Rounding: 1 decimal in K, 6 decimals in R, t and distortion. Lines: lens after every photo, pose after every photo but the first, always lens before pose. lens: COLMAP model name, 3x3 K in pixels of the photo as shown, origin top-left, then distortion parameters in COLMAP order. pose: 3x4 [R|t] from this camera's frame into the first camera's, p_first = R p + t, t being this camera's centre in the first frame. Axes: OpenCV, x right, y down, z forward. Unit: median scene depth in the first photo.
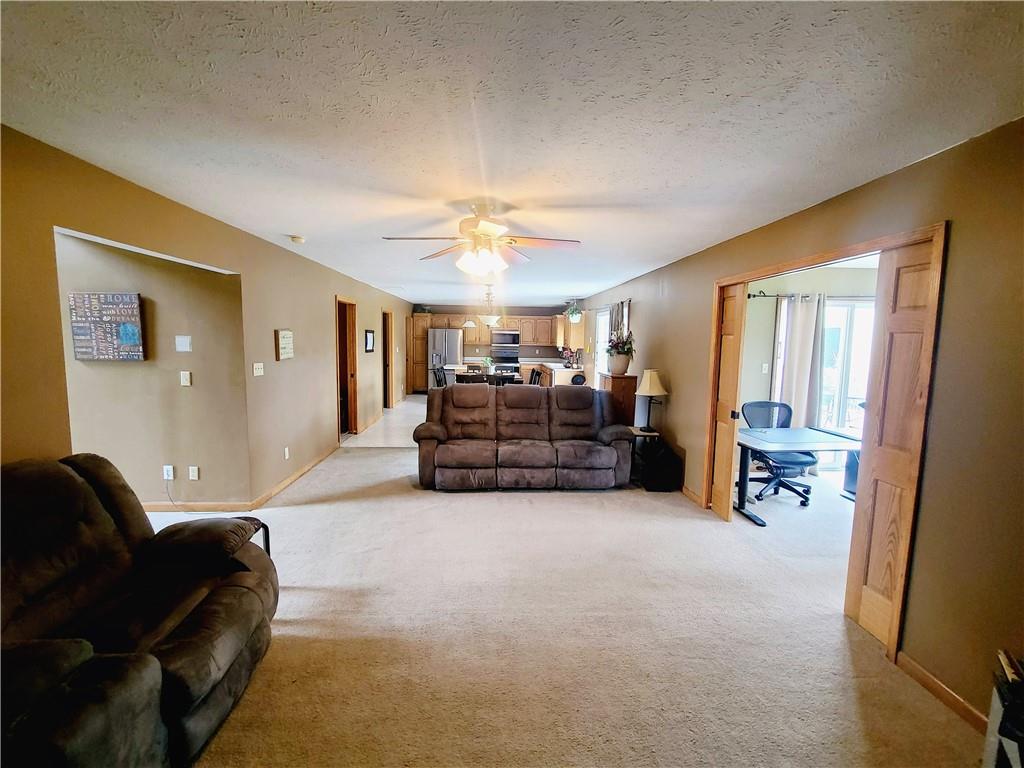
lens RADIAL K [[412.0, 0, 511.9], [0, 412.0, 378.3], [0, 0, 1]] dist [-0.003204, -0.000624]
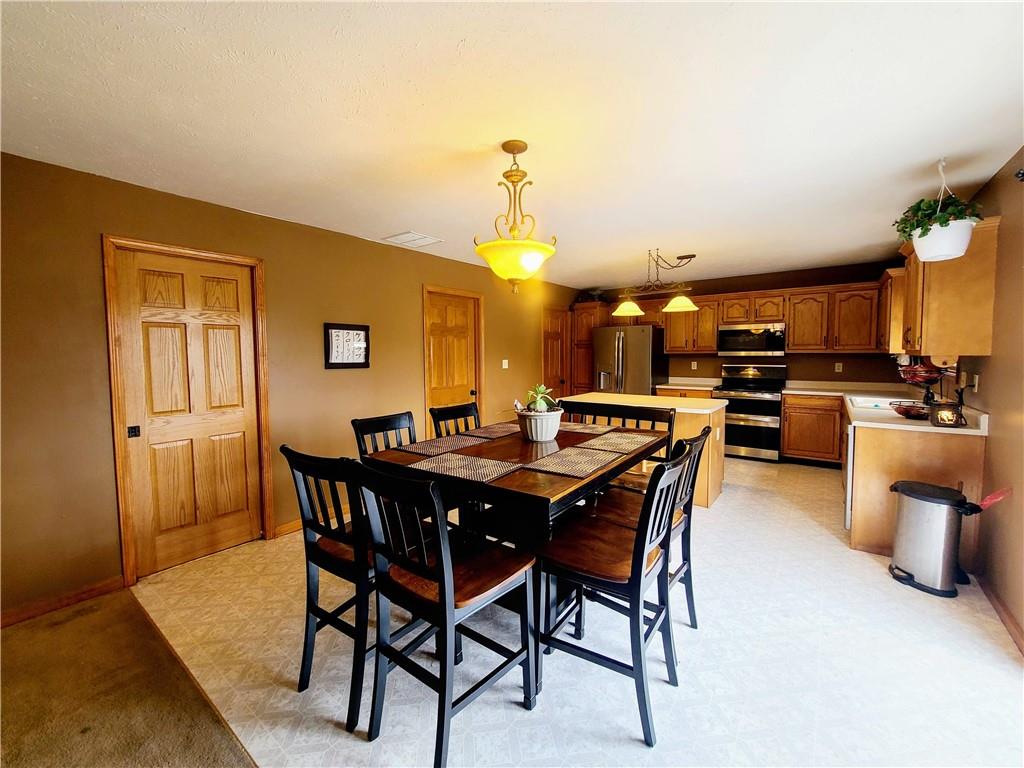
lens RADIAL K [[395.3, 0, 512.0], [0, 395.3, 384.0], [0, 0, 1]] dist [-0.060704, 0.000116]
pose [[0.751023, 0.020389, -0.659962, 0.085197], [-0.033527, 0.999411, -0.007277, -0.038474], [0.659425, 0.027592, 0.751264, 0.571403]]
